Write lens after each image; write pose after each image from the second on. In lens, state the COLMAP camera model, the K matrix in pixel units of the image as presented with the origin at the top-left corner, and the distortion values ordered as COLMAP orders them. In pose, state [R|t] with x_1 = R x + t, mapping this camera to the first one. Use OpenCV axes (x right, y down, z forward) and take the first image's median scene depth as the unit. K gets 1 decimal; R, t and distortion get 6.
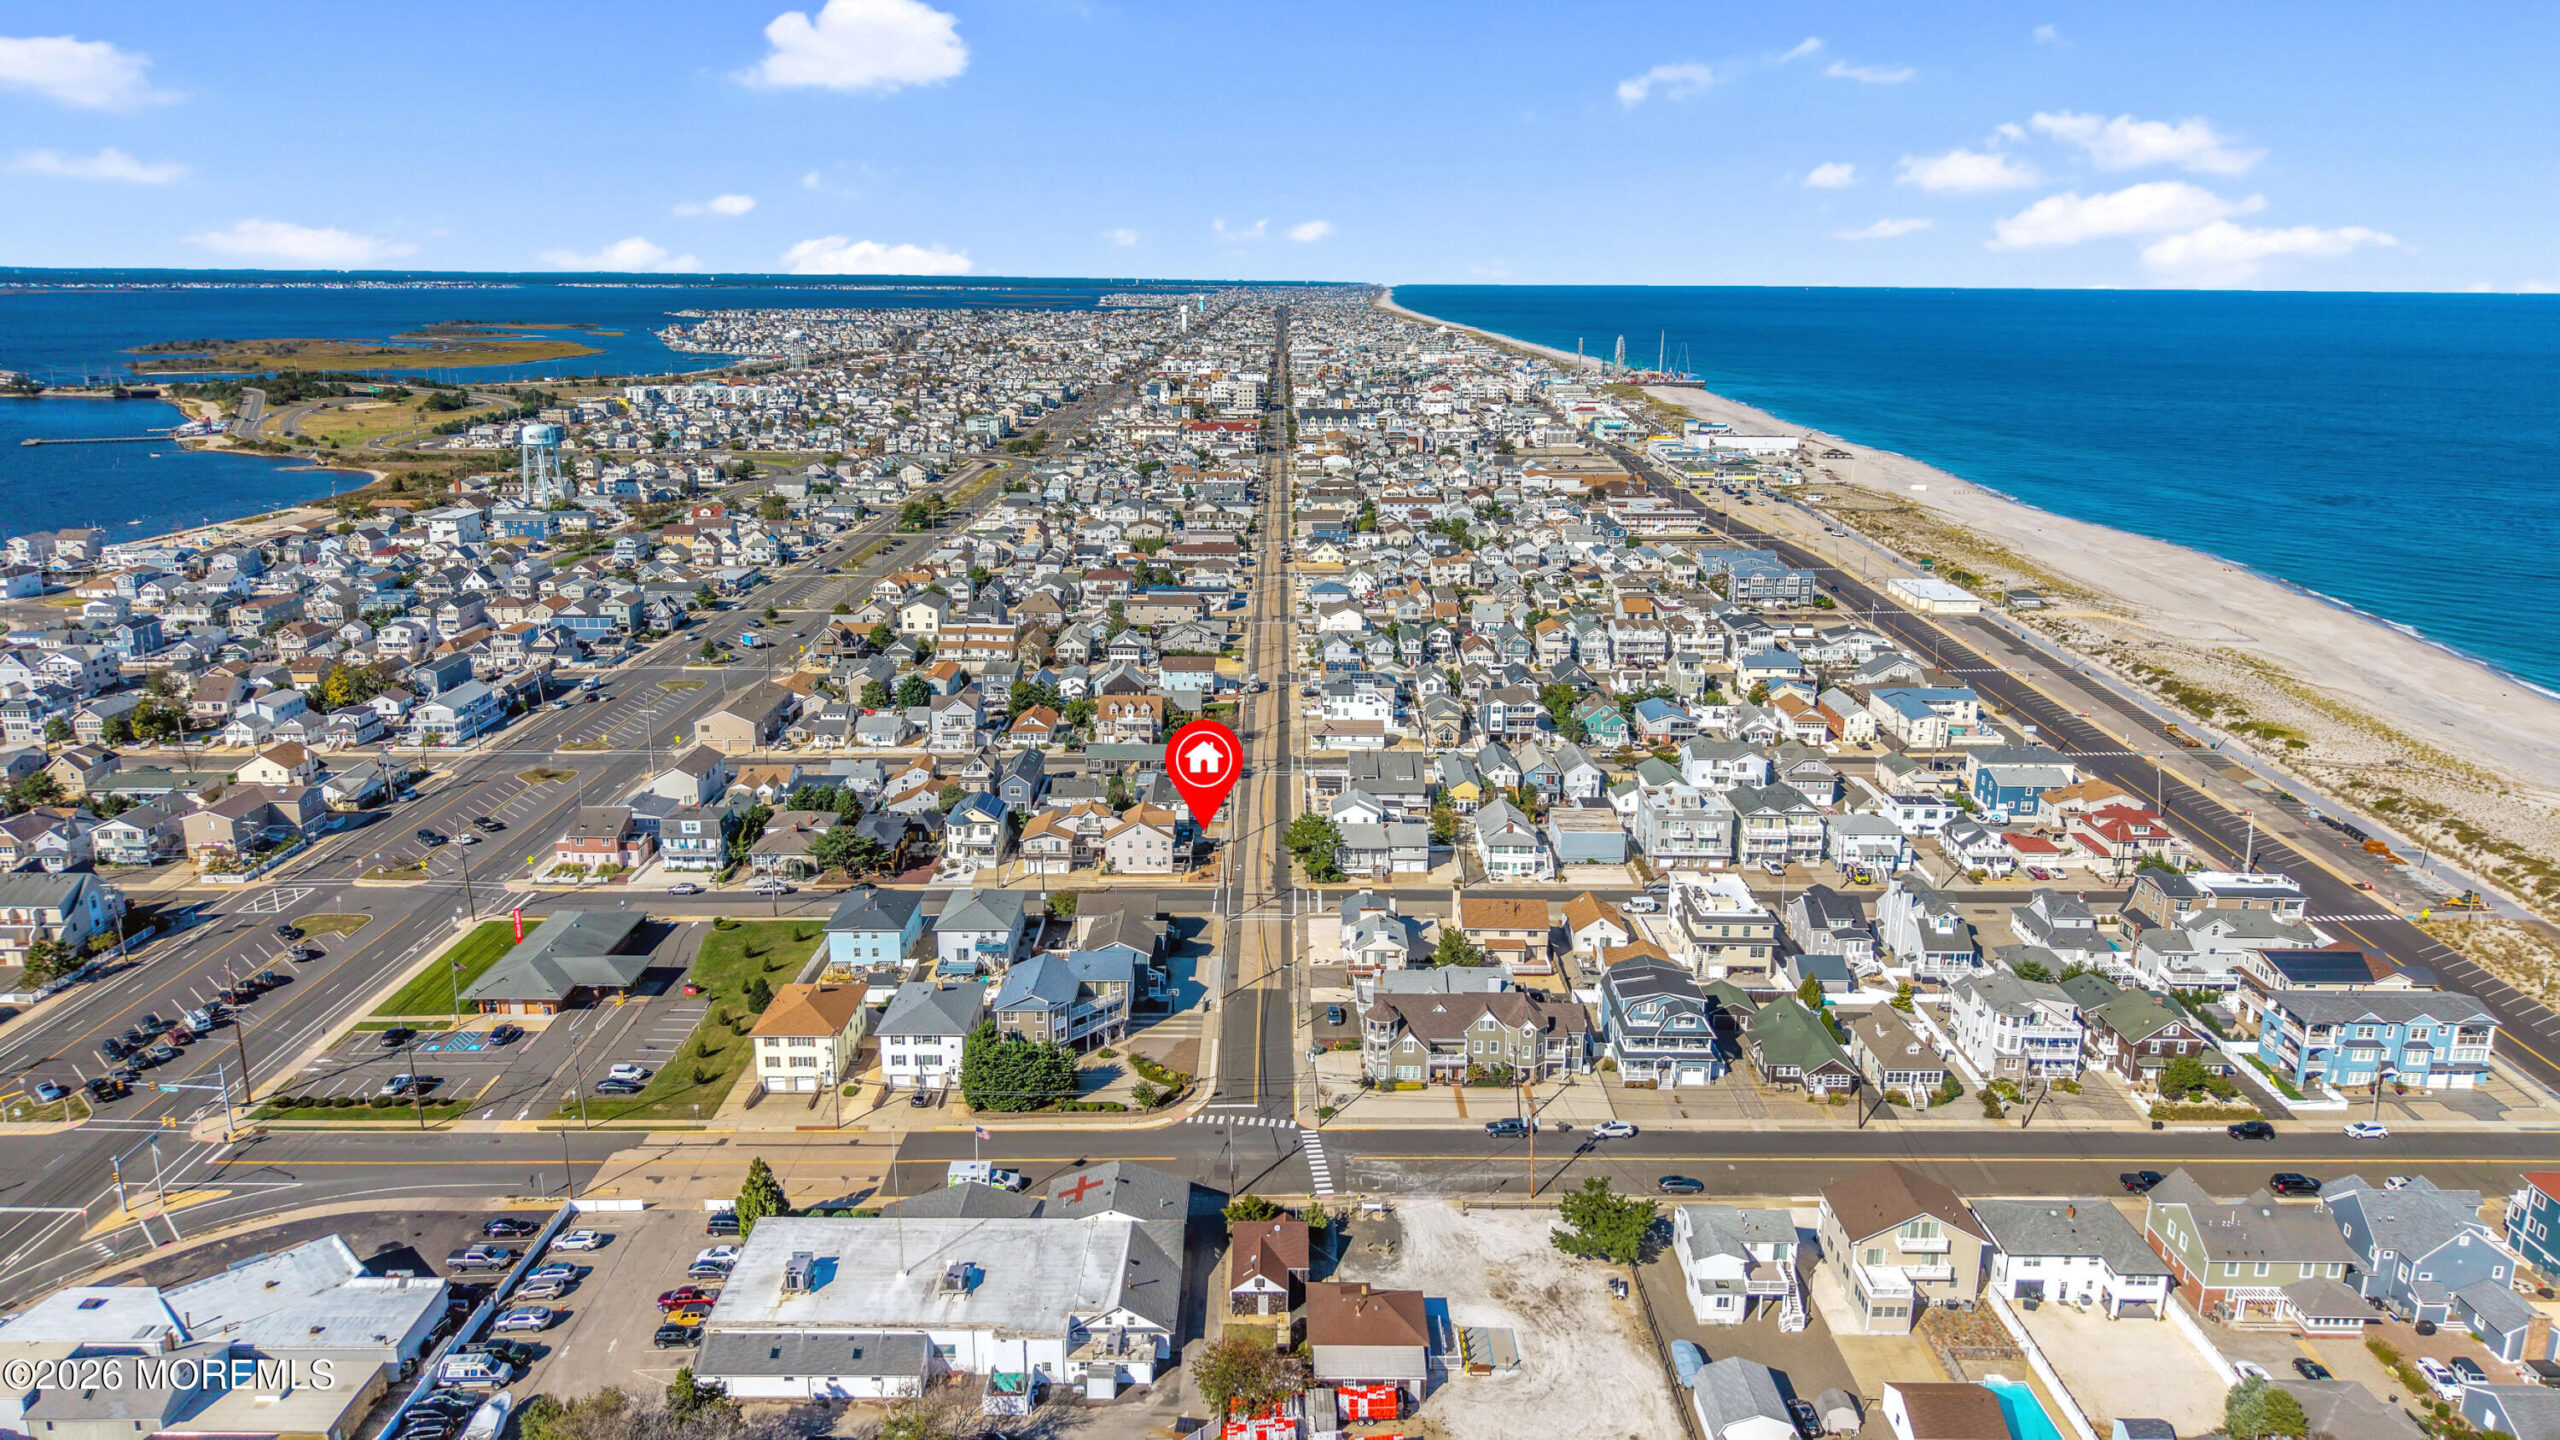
lens RADIAL K [[1717.6, 0, 1280.0], [0, 1717.6, 720.0], [0, 0, 1]] dist [0.011789, -0.000685]
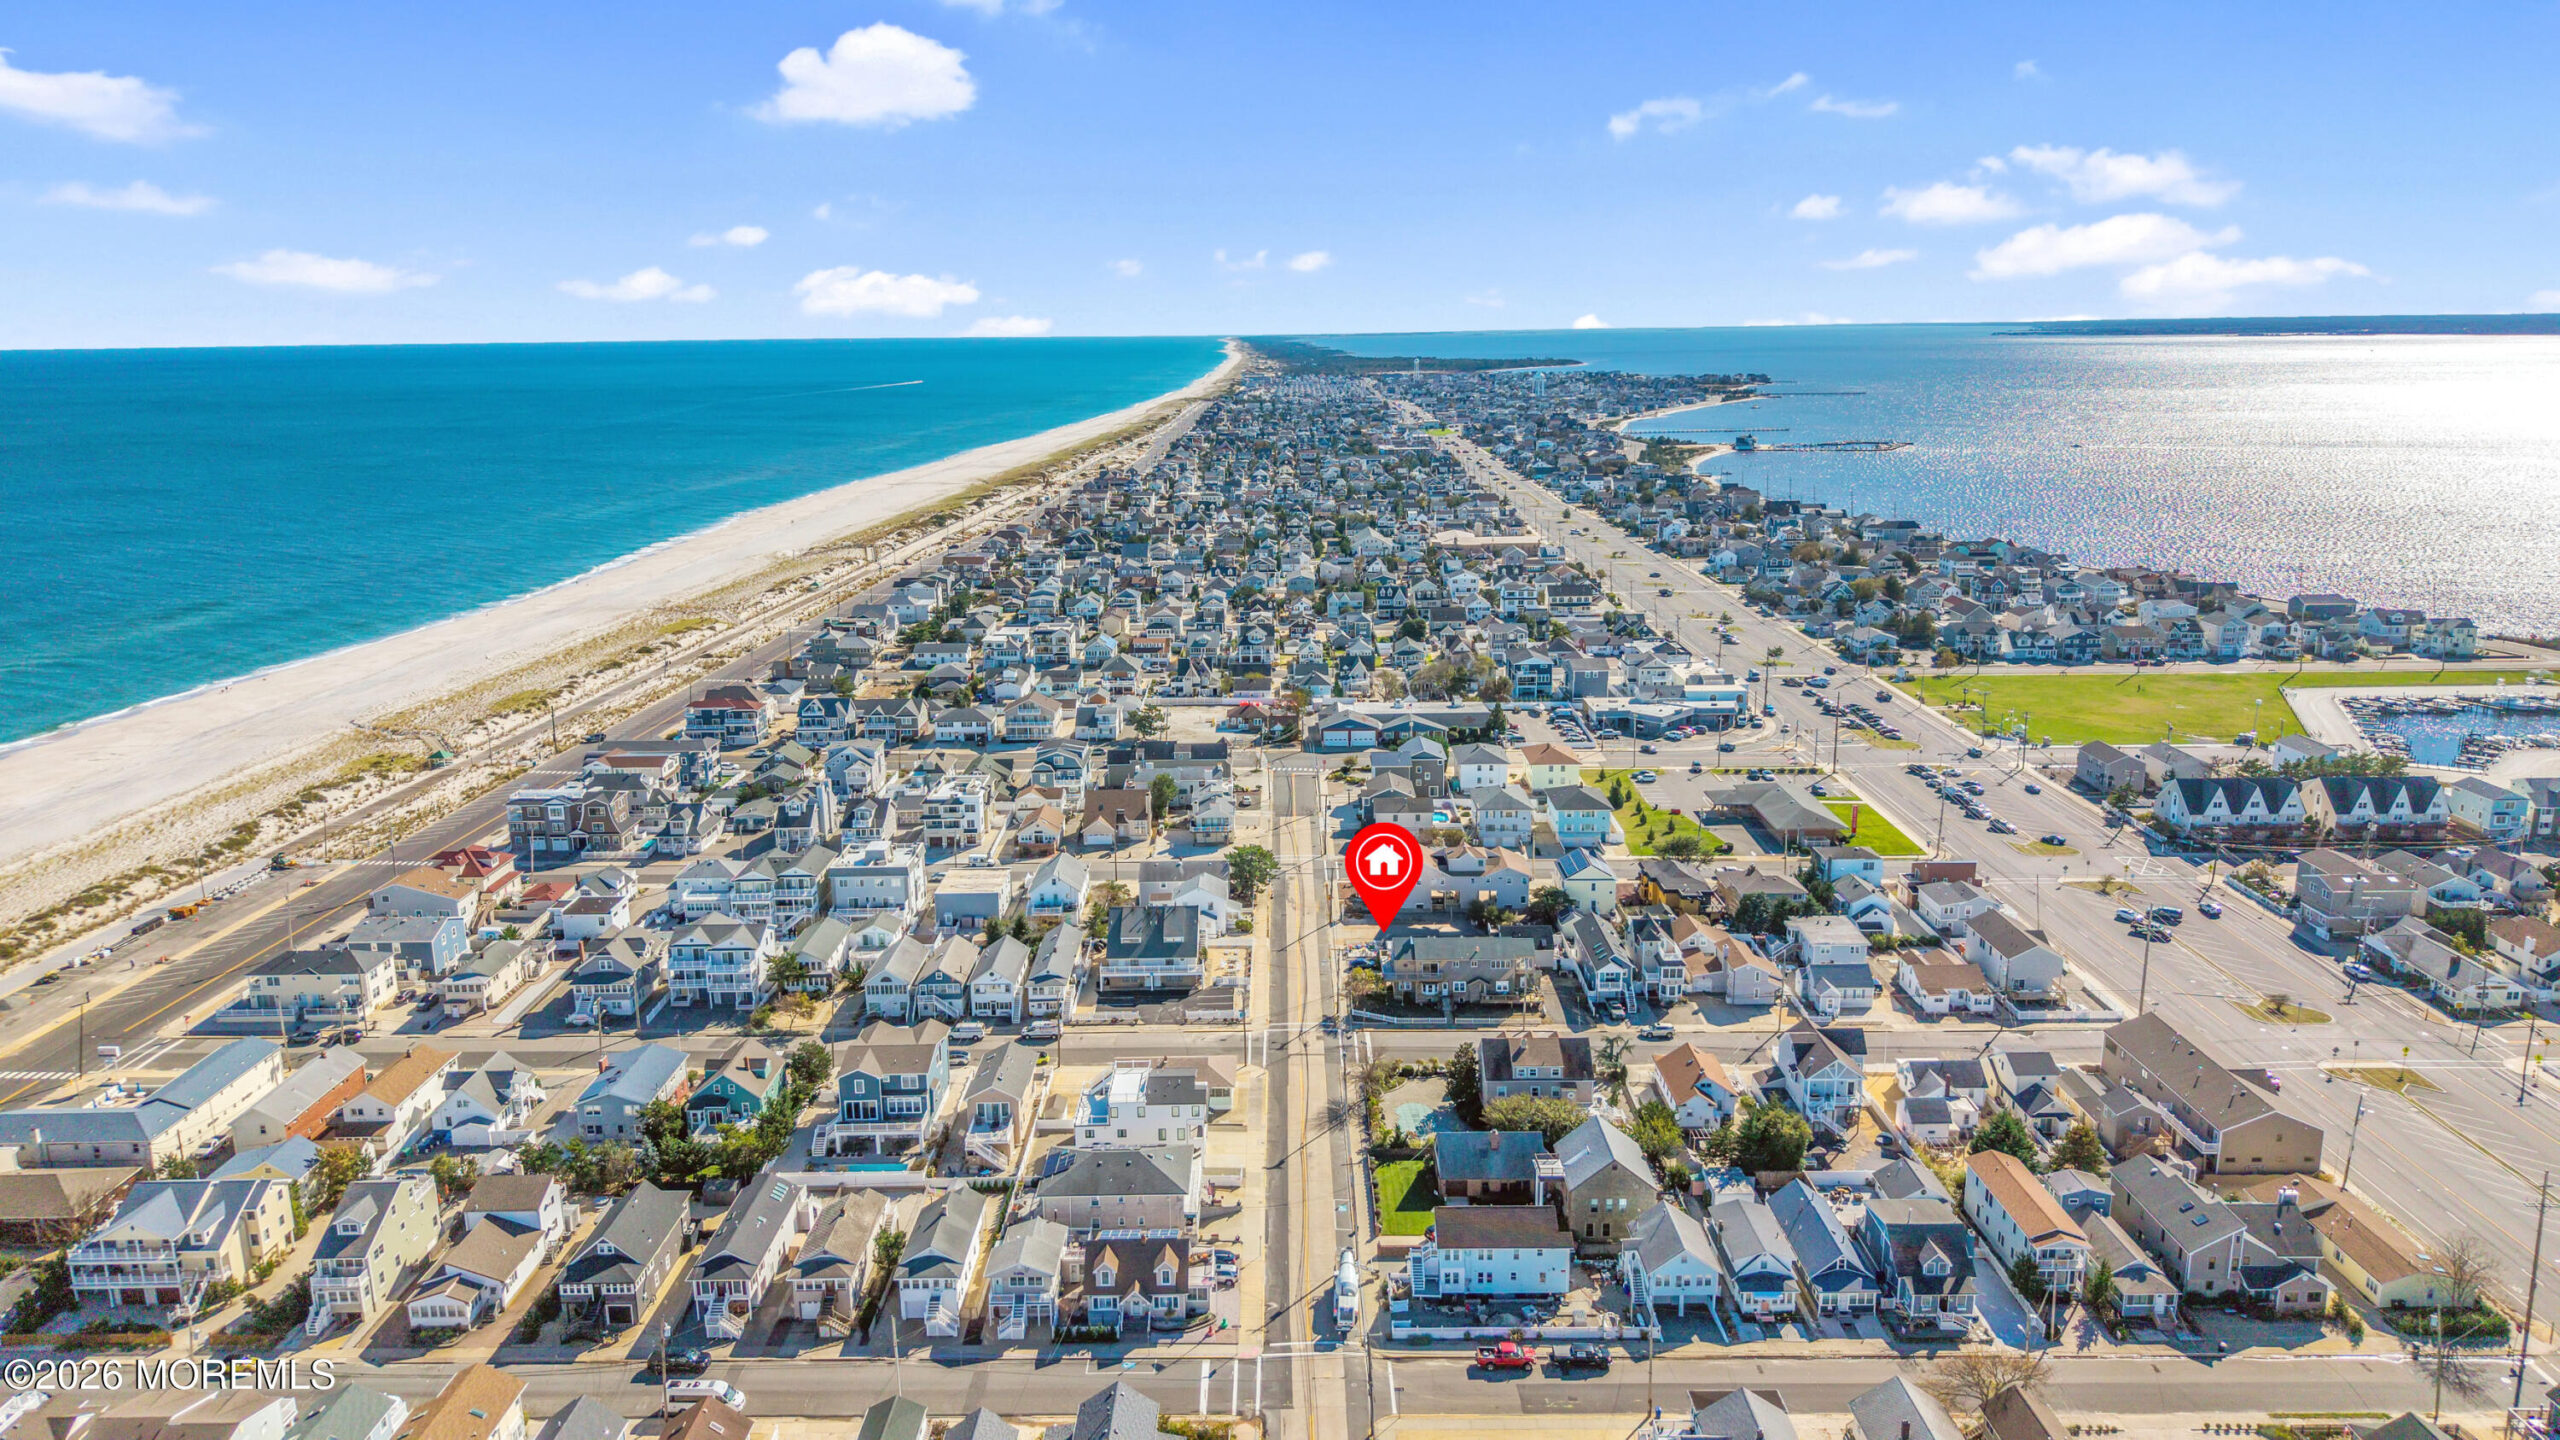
lens RADIAL K [[1717.6, 0, 1280.0], [0, 1717.6, 720.0], [0, 0, 1]] dist [0.011789, -0.000685]
pose [[-0.999985, 0.005470, -0.000100, -0.005136], [0.004806, 0.886944, 0.461852, -0.533126], [0.002615, 0.461844, -0.886957, 2.045318]]
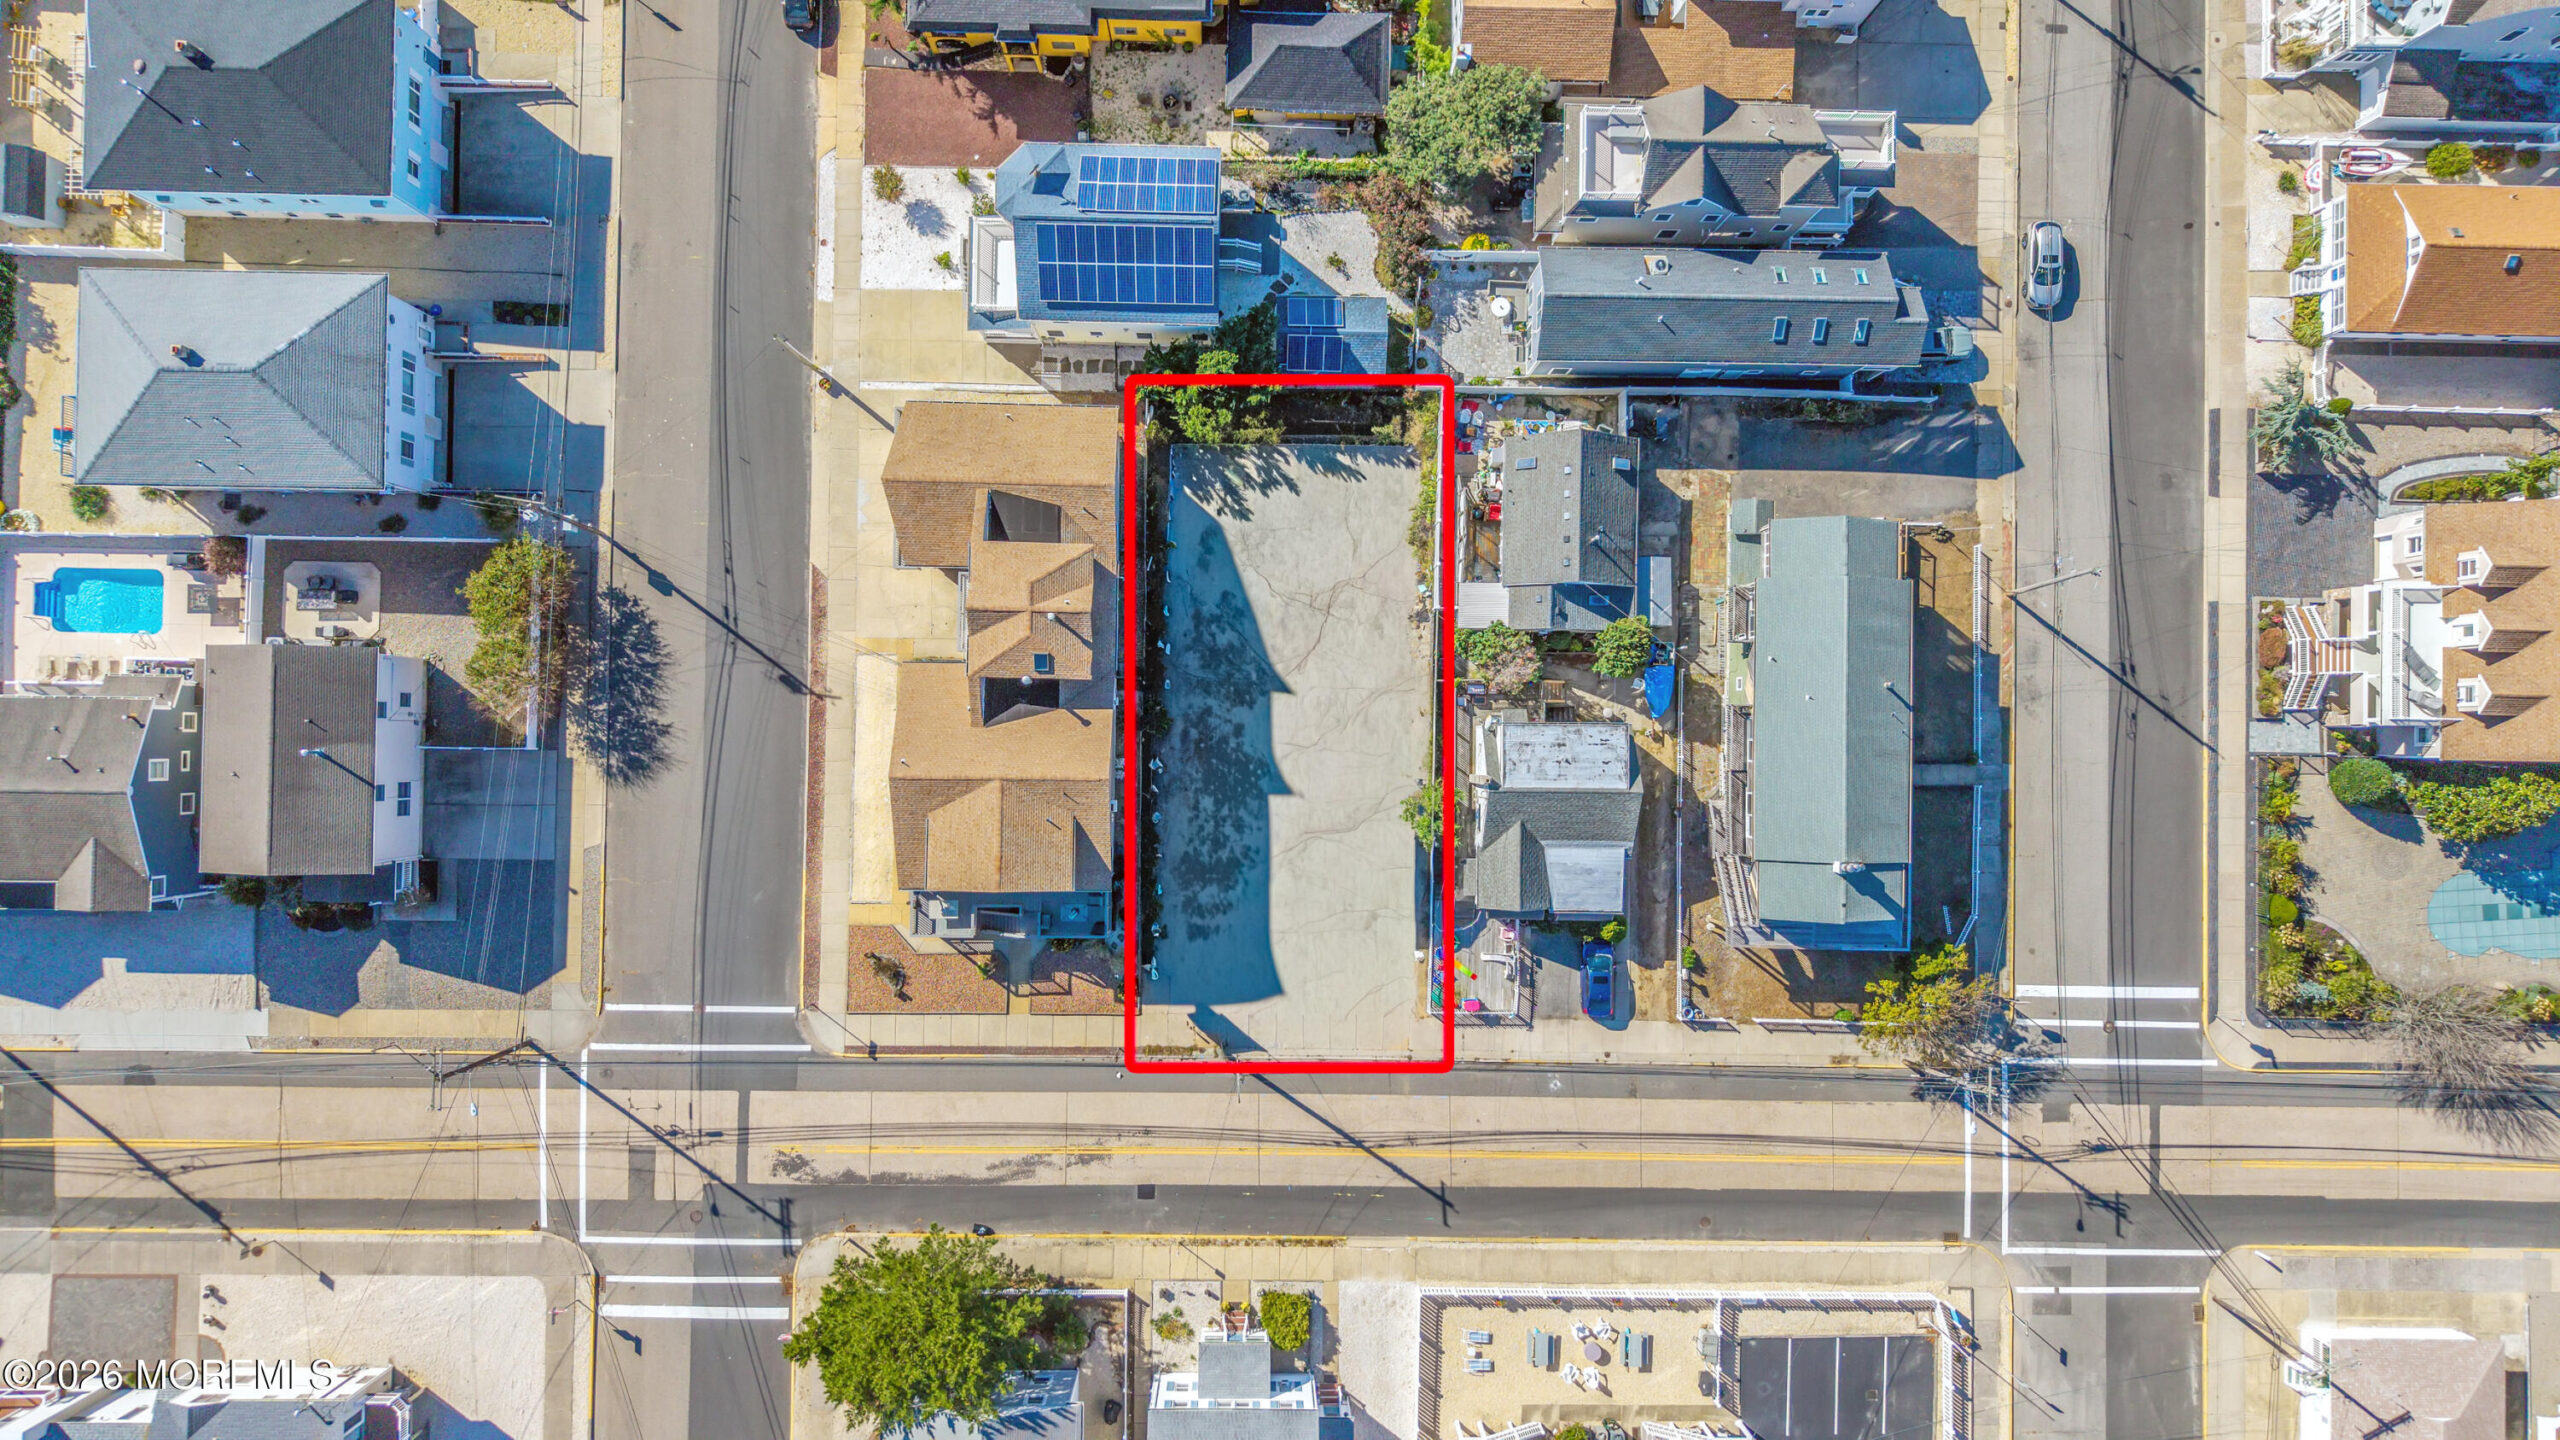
lens RADIAL K [[1717.6, 0, 1280.0], [0, 1717.6, 720.0], [0, 0, 1]] dist [0.011789, -0.000685]
pose [[-0.015277, 0.999800, -0.012904, -0.102542], [-0.279471, 0.008121, 0.960120, -0.271934], [0.960033, 0.018274, 0.279291, 1.051495]]
